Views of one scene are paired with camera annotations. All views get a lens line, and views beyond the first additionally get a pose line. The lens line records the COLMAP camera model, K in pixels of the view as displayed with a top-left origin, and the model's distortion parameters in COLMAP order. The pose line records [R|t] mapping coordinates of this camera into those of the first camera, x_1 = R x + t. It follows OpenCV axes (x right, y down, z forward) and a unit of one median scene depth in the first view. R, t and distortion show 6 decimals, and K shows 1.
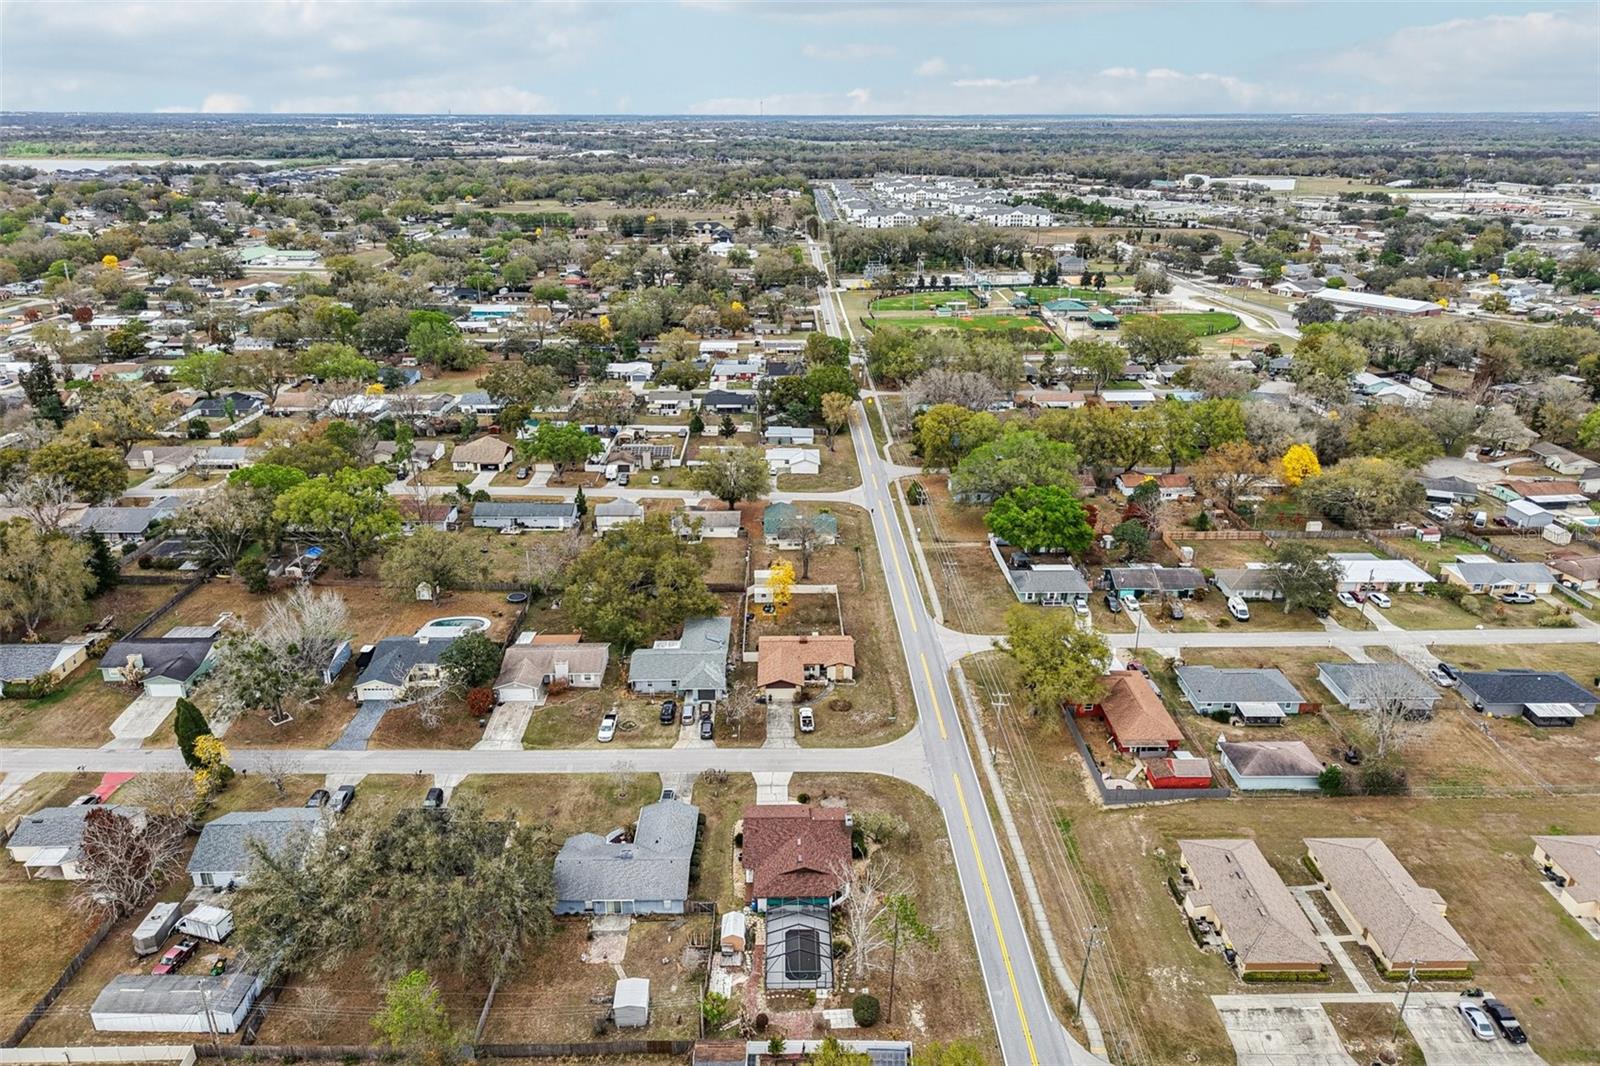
lens RADIAL K [[1074.5, 0, 800.0], [0, 1074.5, 533.0], [0, 0, 1]] dist [0.131994, -0.307008]
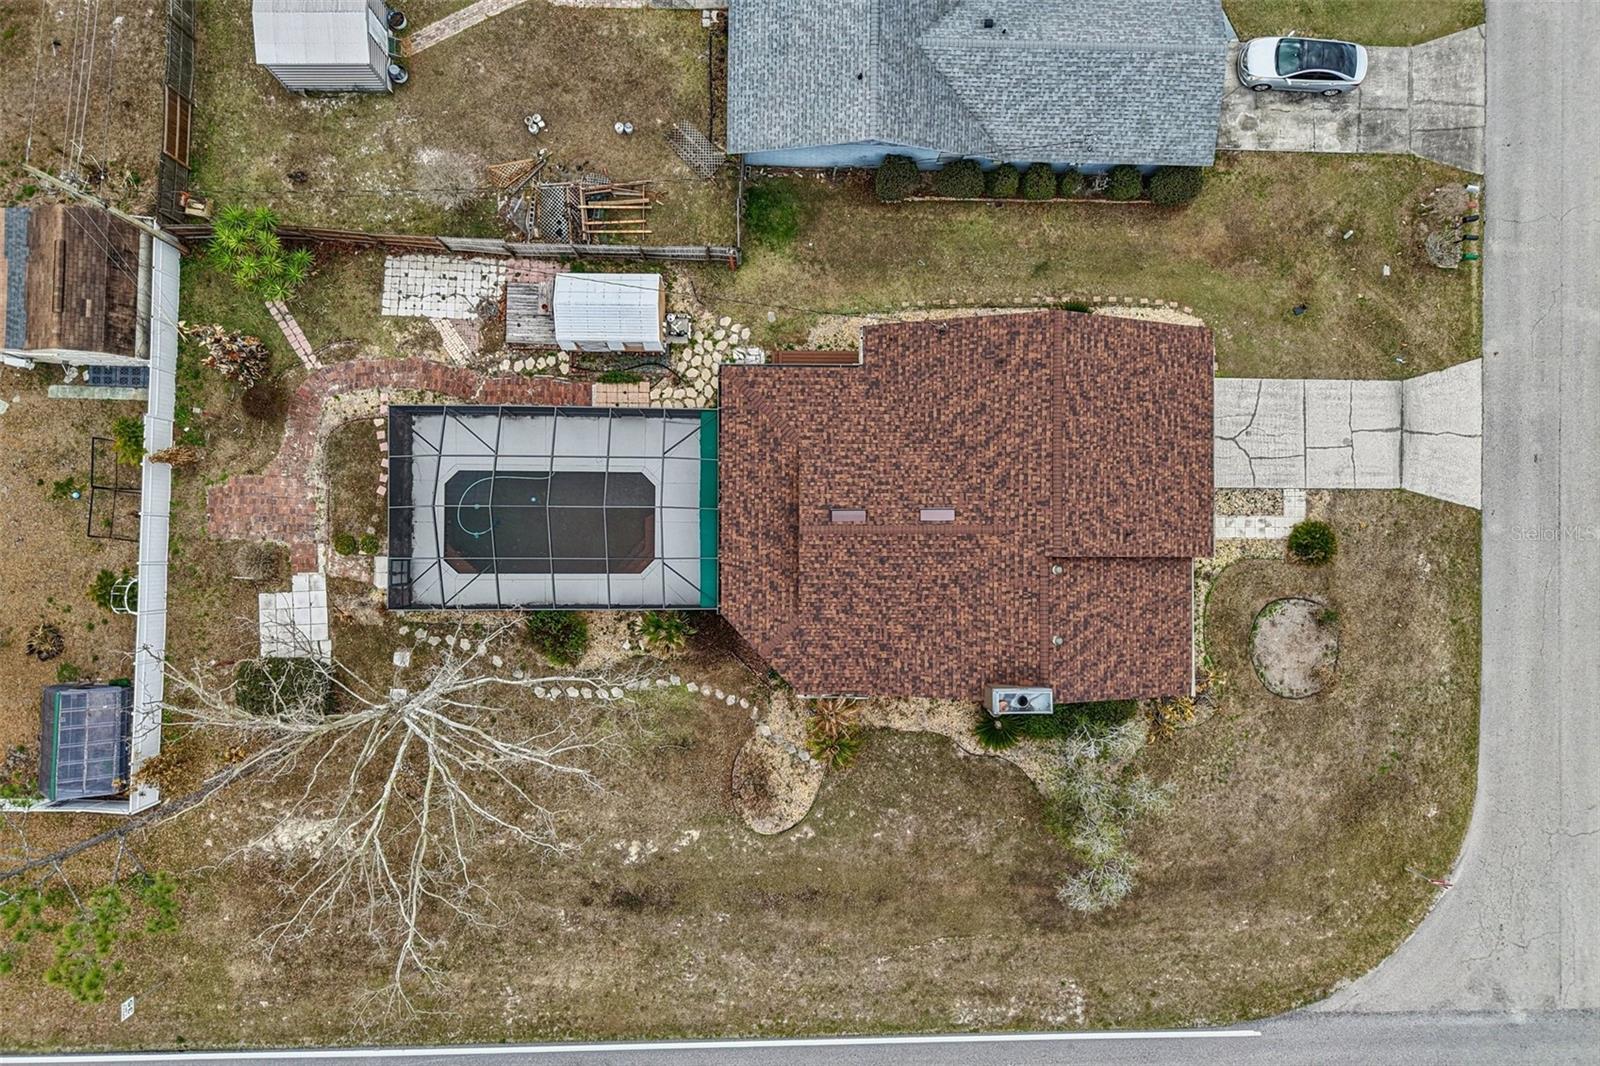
lens RADIAL K [[1088.4, 0, 805.6], [0, 1088.4, 543.1], [0, 0, 1]] dist [0.042201, -0.056054]
pose [[-0.020959, 0.999596, -0.019202, 0.012140], [-0.391645, 0.009462, 0.920068, 0.036944], [0.919878, 0.026804, 0.391289, 0.832294]]
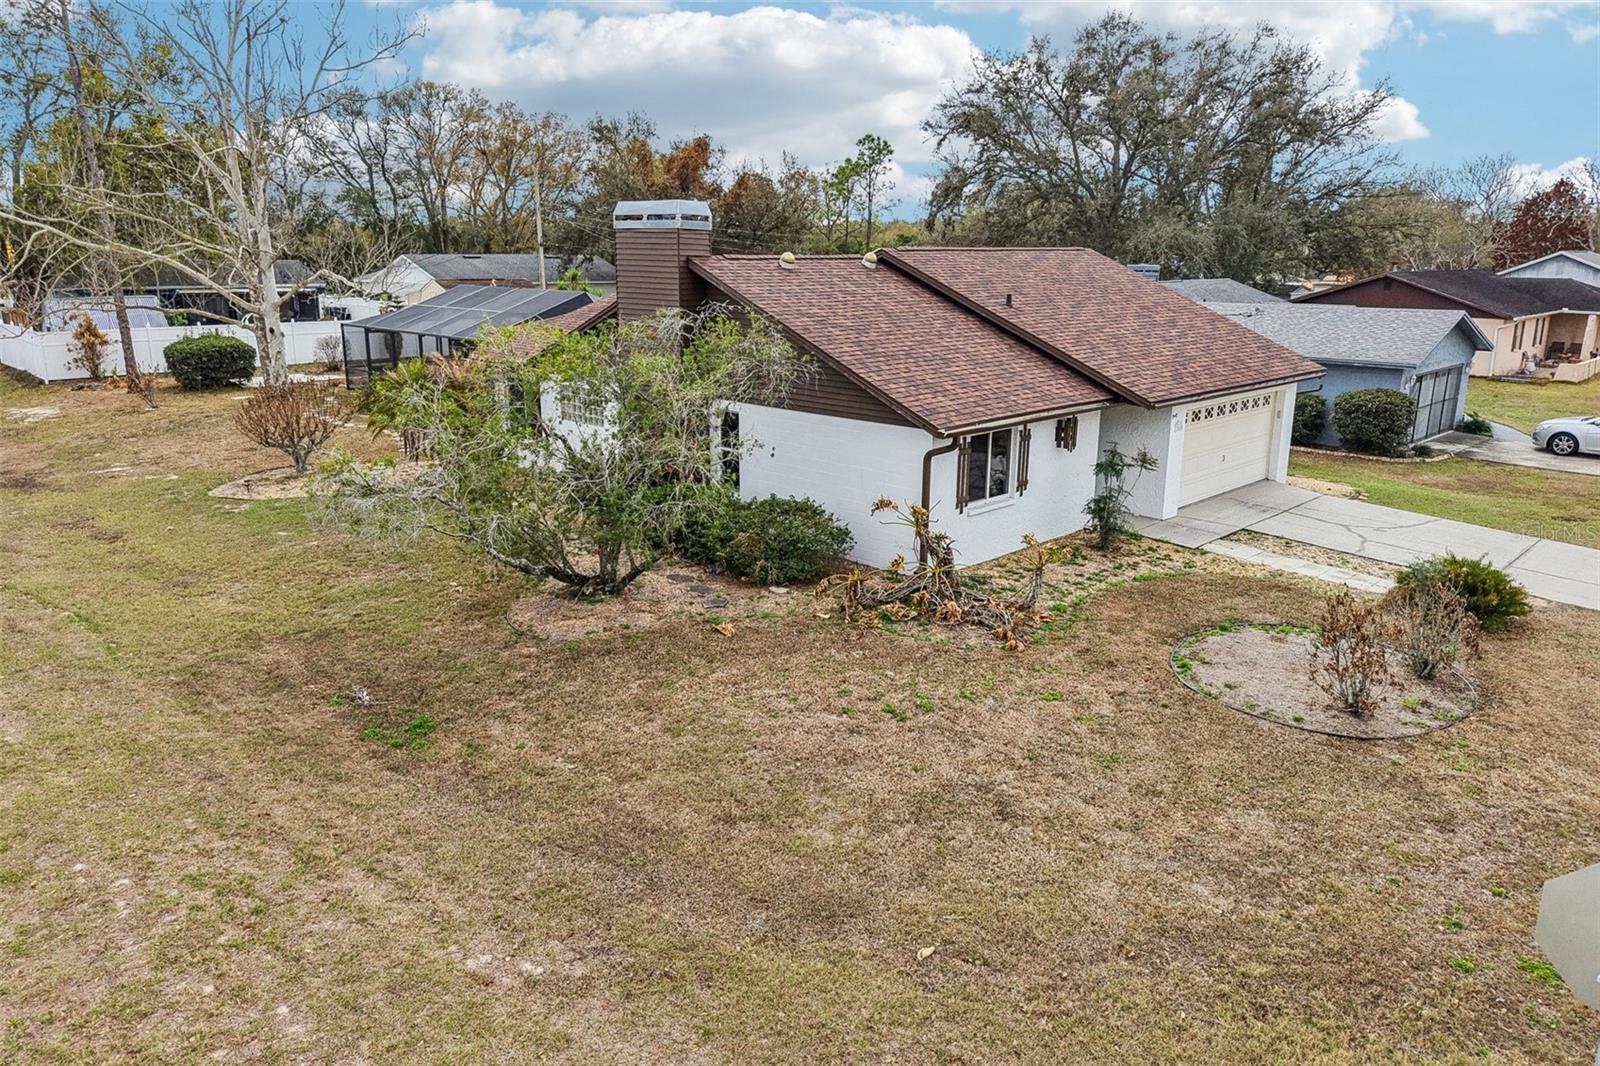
lens RADIAL K [[1088.4, 0, 805.6], [0, 1088.4, 543.1], [0, 0, 1]] dist [0.042201, -0.056054]
pose [[-0.711198, 0.180460, -0.679435, 0.136051], [-0.250978, 0.837618, 0.485186, 0.218307], [0.656664, 0.515586, -0.550421, 1.099717]]
